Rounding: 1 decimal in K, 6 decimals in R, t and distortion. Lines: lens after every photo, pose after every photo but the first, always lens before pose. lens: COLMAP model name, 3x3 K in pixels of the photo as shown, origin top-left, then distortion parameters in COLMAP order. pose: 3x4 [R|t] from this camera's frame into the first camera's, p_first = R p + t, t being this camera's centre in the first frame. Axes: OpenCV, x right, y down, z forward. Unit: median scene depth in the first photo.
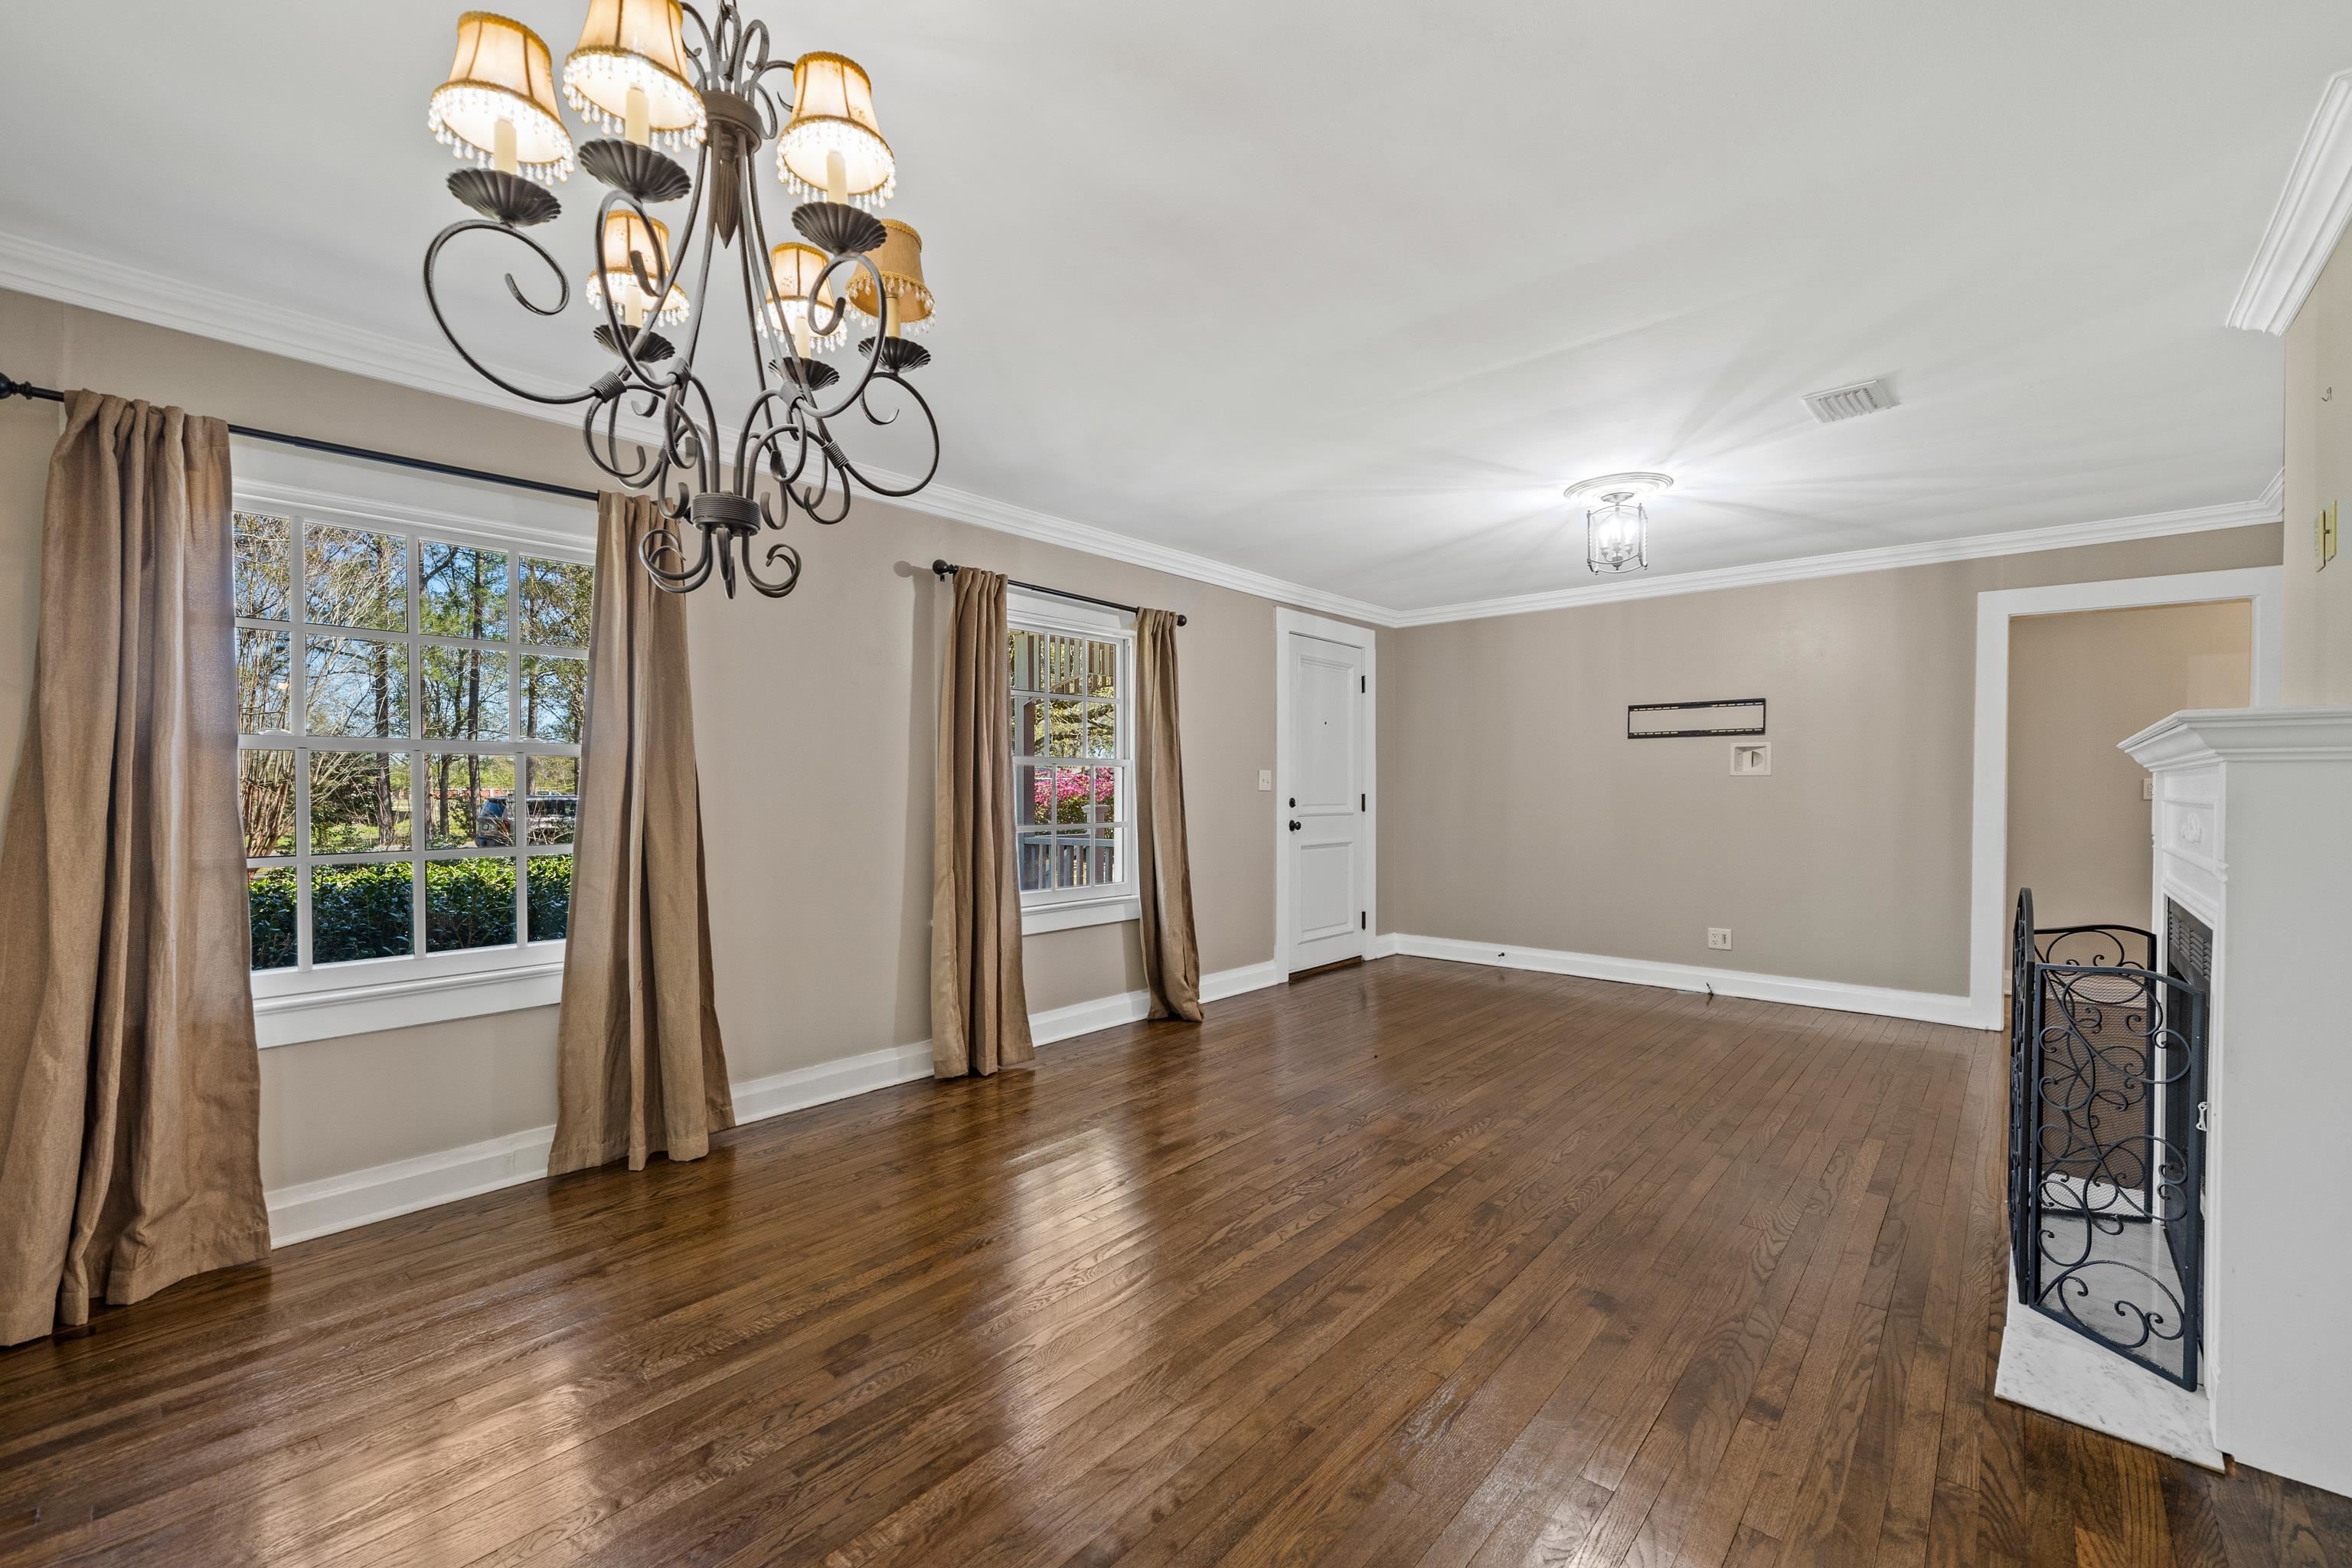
lens RADIAL K [[943.6, 0, 1175.0], [0, 943.6, 804.3], [0, 0, 1]] dist [-0.000378, -0.000359]
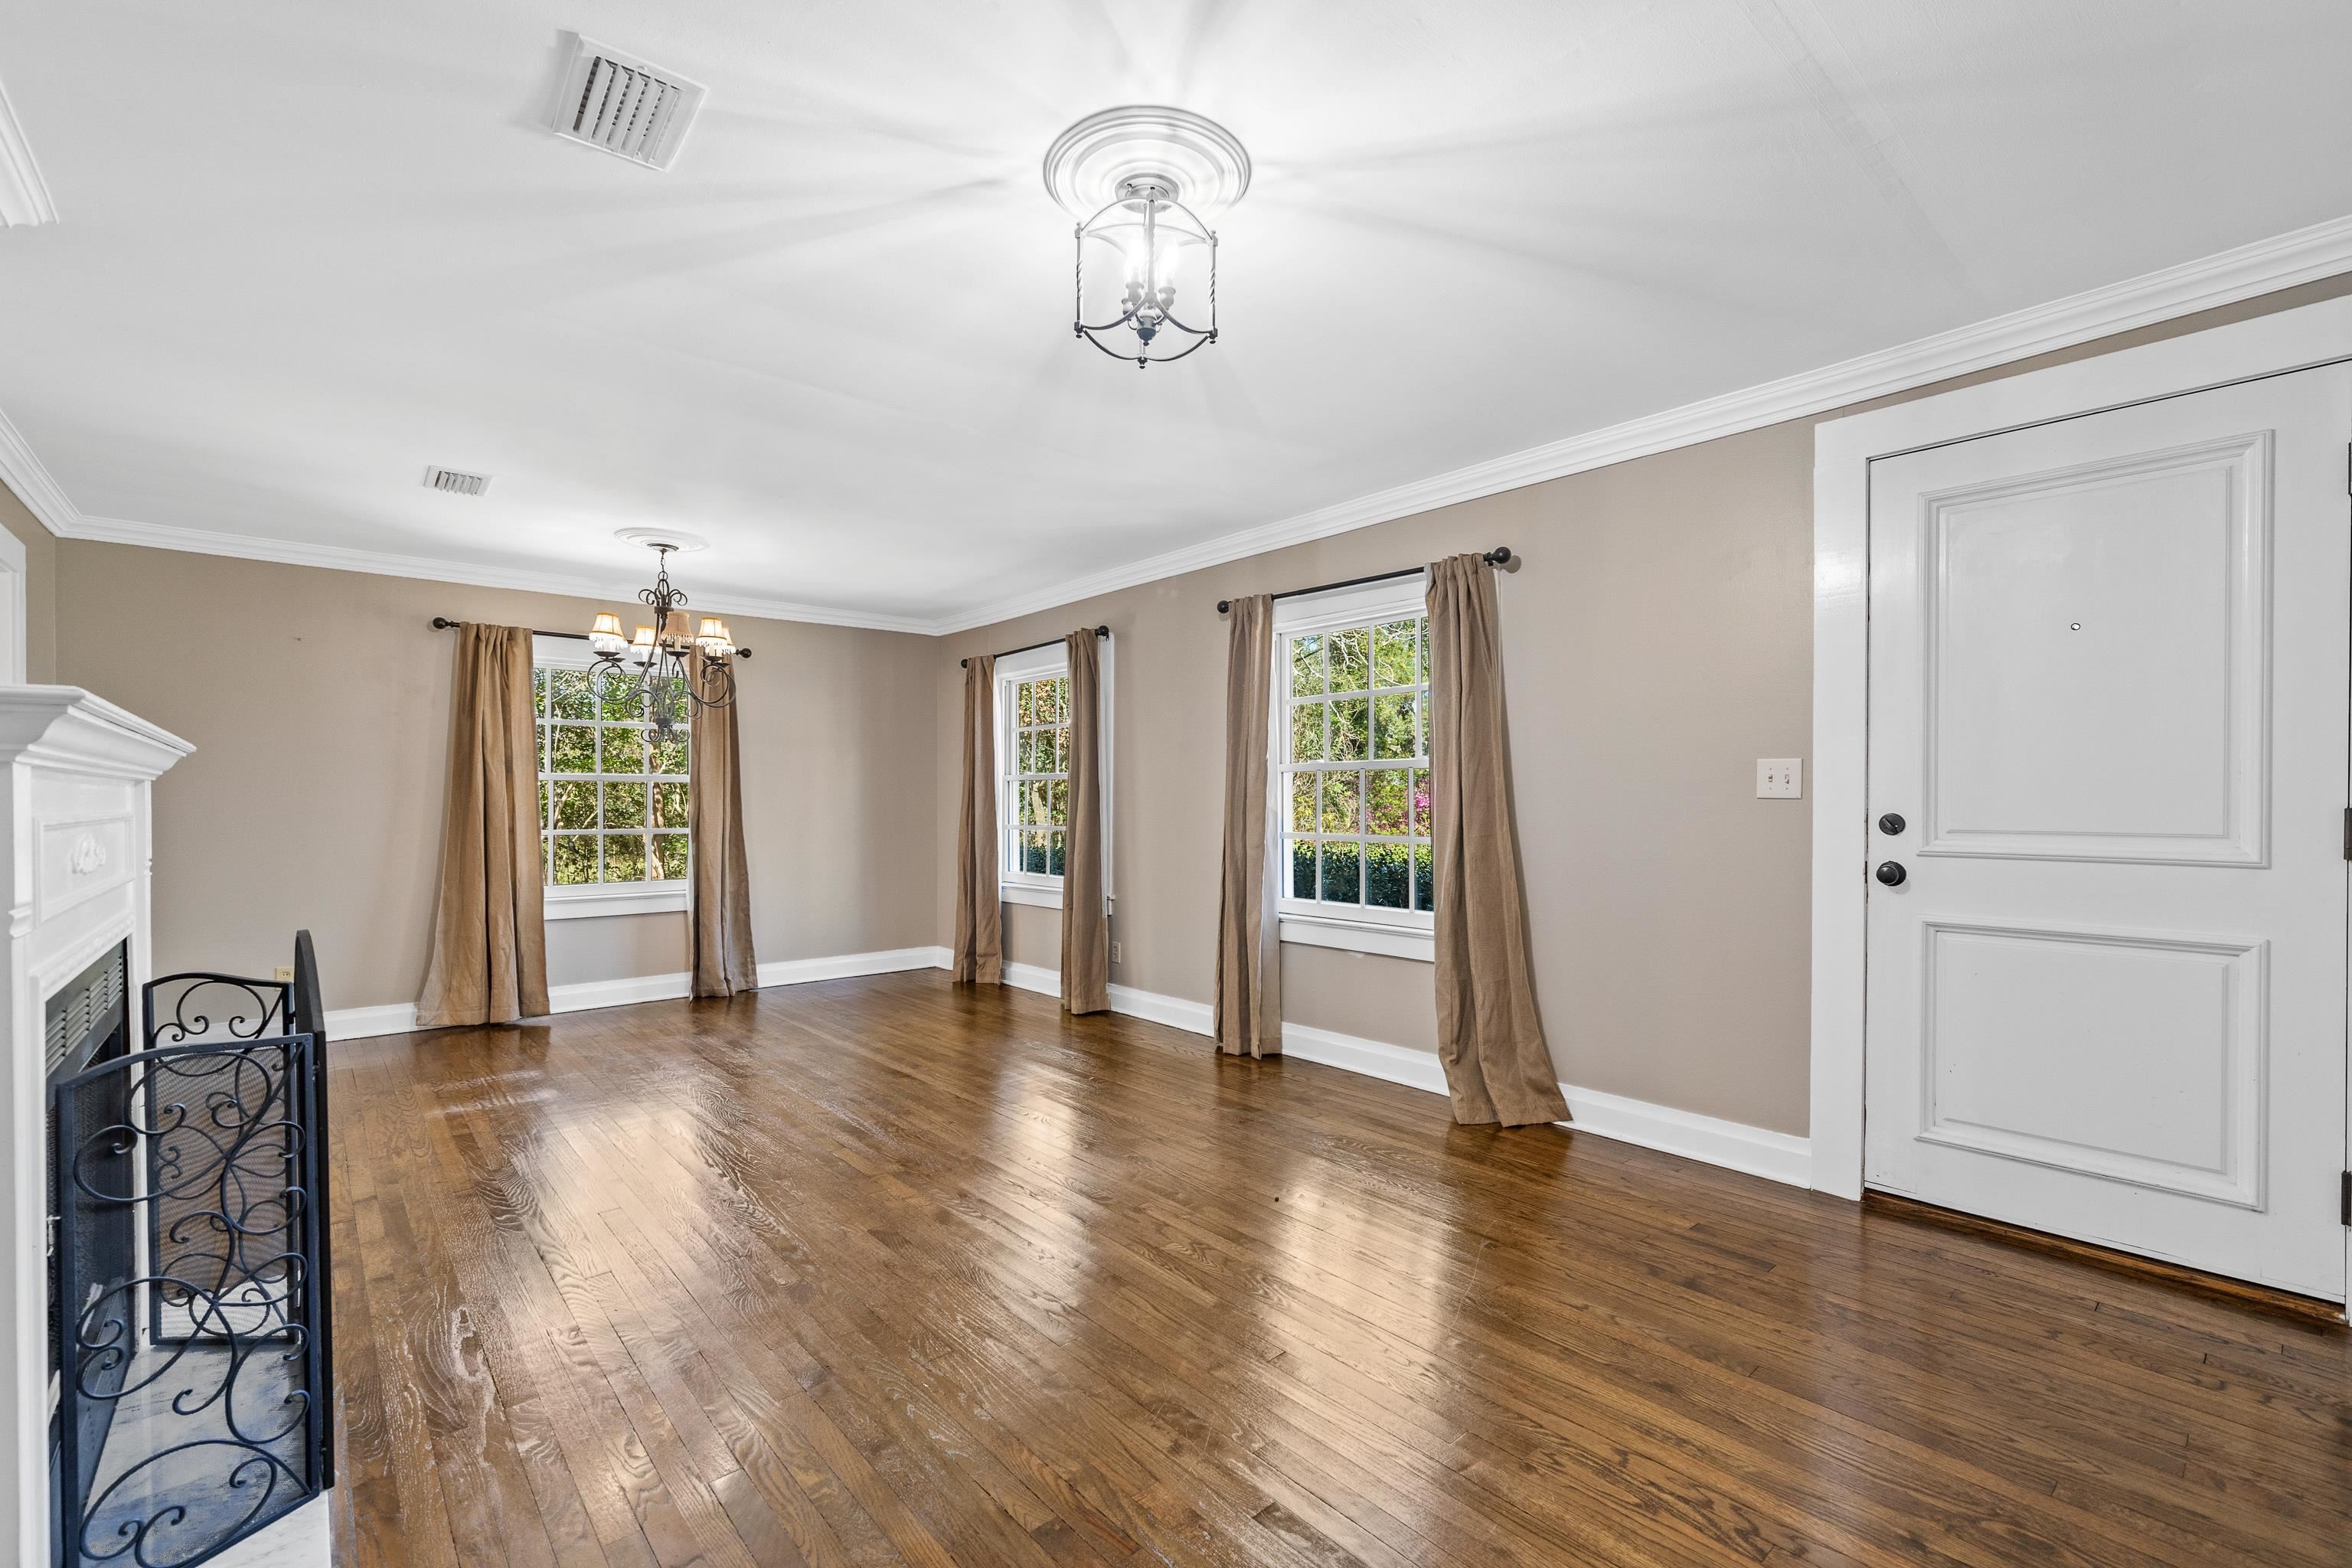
lens RADIAL K [[1025.8, 0, 1222.8], [0, 1025.8, 794.5], [0, 0, 1]] dist [0.000955, 0.000078]
pose [[-0.091968, 0.001599, -0.995761, 0.830969], [-0.010614, 0.999940, 0.002586, -0.017851], [0.995705, 0.010807, -0.091945, 0.916785]]
